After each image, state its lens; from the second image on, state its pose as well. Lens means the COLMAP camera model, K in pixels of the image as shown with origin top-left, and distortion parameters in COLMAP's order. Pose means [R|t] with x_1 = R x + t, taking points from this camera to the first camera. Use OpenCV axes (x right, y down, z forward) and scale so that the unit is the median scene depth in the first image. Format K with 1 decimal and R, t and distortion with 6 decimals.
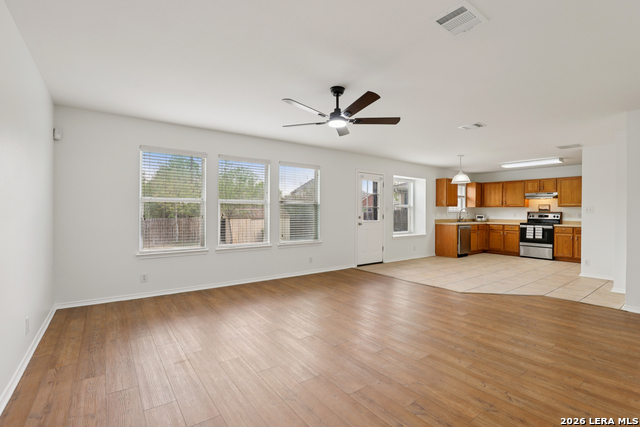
lens RADIAL K [[295.7, 0, 324.3], [0, 295.7, 214.7], [0, 0, 1]] dist [-0.028704, 0.001557]
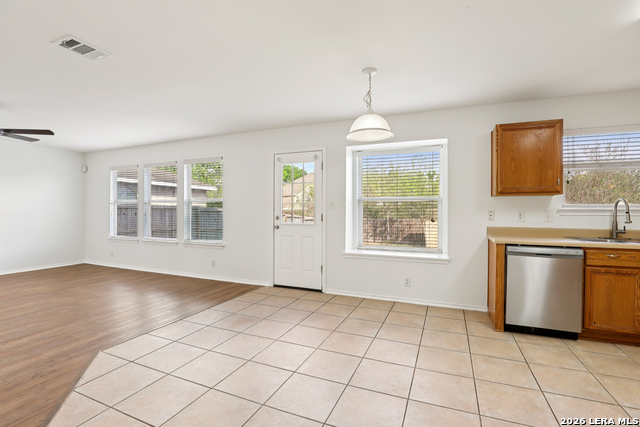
lens RADIAL K [[295.7, 0, 324.3], [0, 295.7, 214.7], [0, 0, 1]] dist [-0.028704, 0.001557]
pose [[0.509059, 0.006033, -0.860711, 0.668422], [-0.009853, 0.999951, 0.001181, -0.000116], [0.860675, 0.007879, 0.509093, 0.628679]]
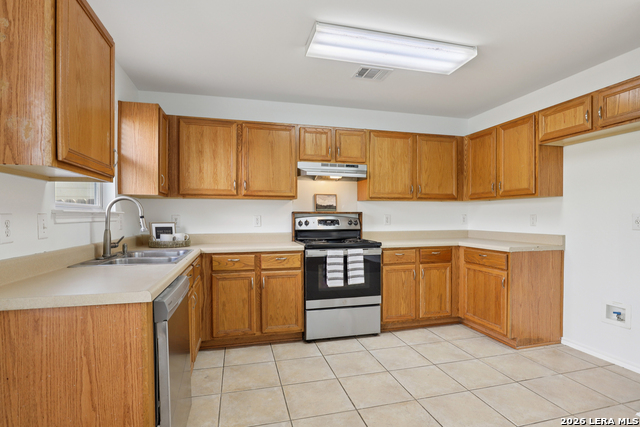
lens RADIAL K [[329.6, 0, 323.4], [0, 329.6, 217.4], [0, 0, 1]] dist [-0.019611, -0.000183]
pose [[0.374331, -0.010064, 0.927241, 0.339214], [0.014762, 0.999879, 0.004894, -0.004864], [-0.927178, 0.011856, 0.374434, 0.876986]]
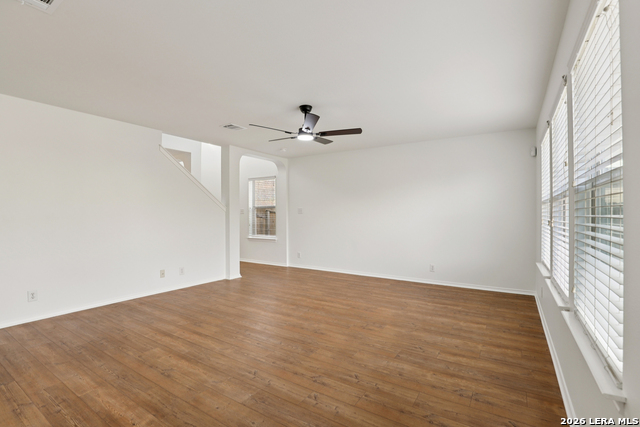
lens RADIAL K [[295.7, 0, 324.3], [0, 295.7, 214.7], [0, 0, 1]] dist [-0.028704, 0.001557]
pose [[-0.936111, -0.005521, -0.351661, 0.150722], [-0.009221, 0.999918, 0.008848, -0.006385], [0.351583, 0.011526, -0.936086, 0.837253]]
